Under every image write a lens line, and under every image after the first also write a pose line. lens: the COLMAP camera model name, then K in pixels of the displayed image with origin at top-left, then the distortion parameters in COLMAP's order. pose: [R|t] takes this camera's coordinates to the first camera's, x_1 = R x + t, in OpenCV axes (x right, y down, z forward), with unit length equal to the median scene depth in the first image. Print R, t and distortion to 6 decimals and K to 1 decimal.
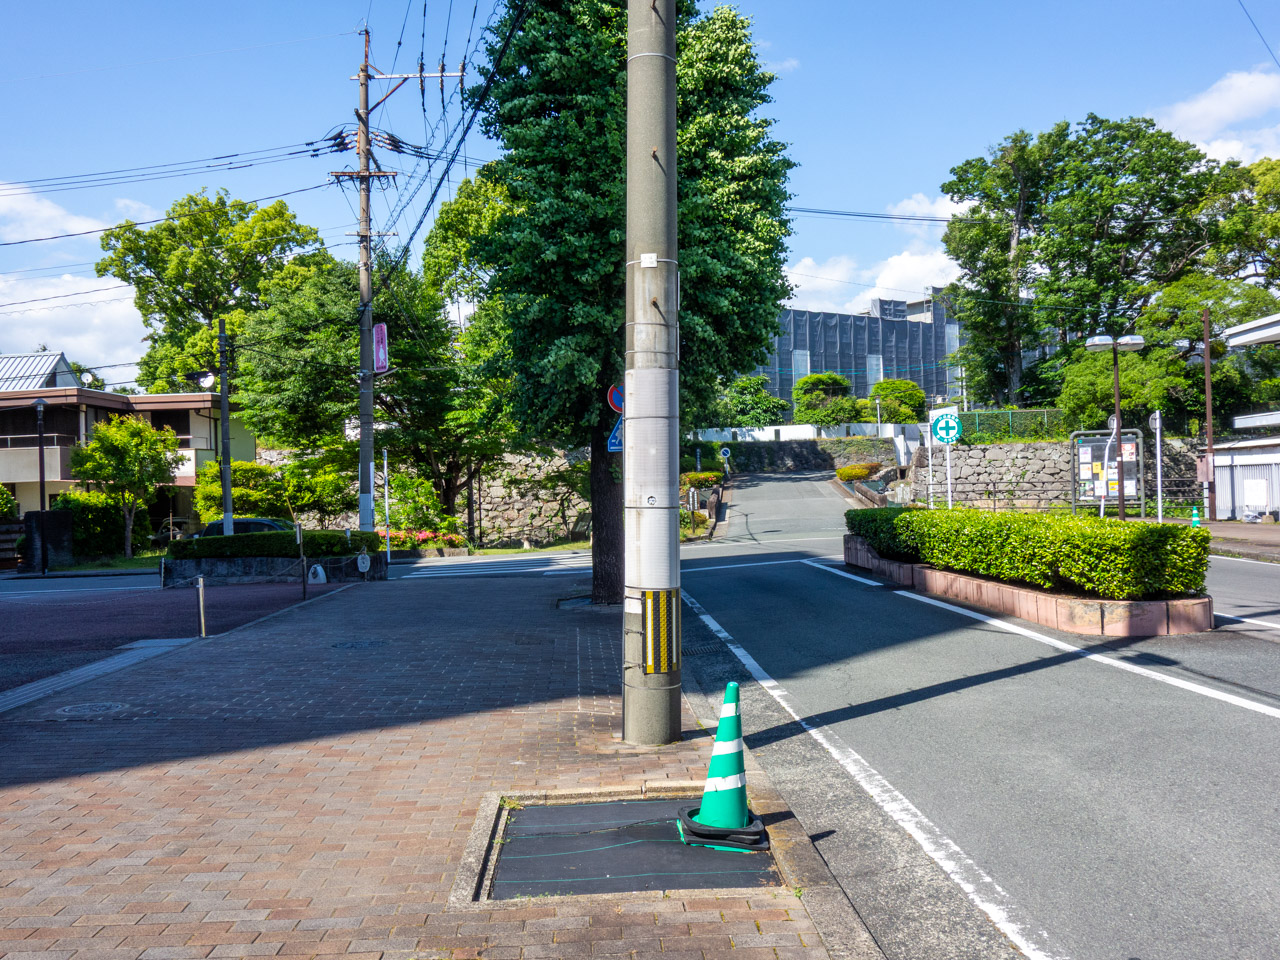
lens RADIAL K [[1065.0, 0, 639.7], [0, 1065.0, 482.3], [0, 0, 1]] dist [-0.005930, -0.002134]
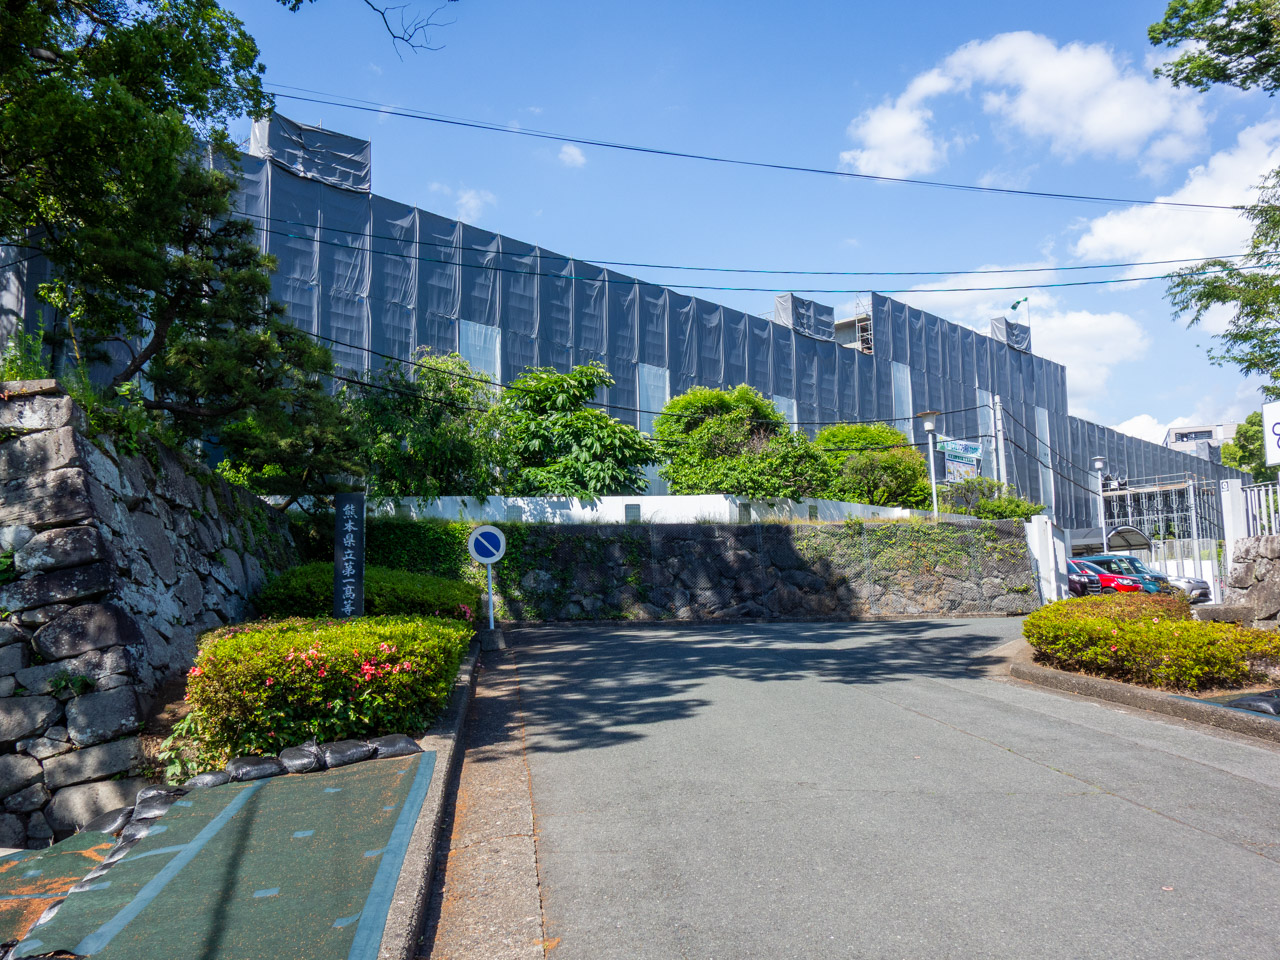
lens RADIAL K [[1065.0, 0, 638.6], [0, 1065.0, 480.3], [0, 0, 1]] dist [-0.005930, -0.002134]
pose [[0.975177, 0.045575, 0.216686, 0.051553], [-0.014492, 0.989627, -0.142926, -0.006340], [-0.220953, 0.136238, 0.965722, 0.641757]]
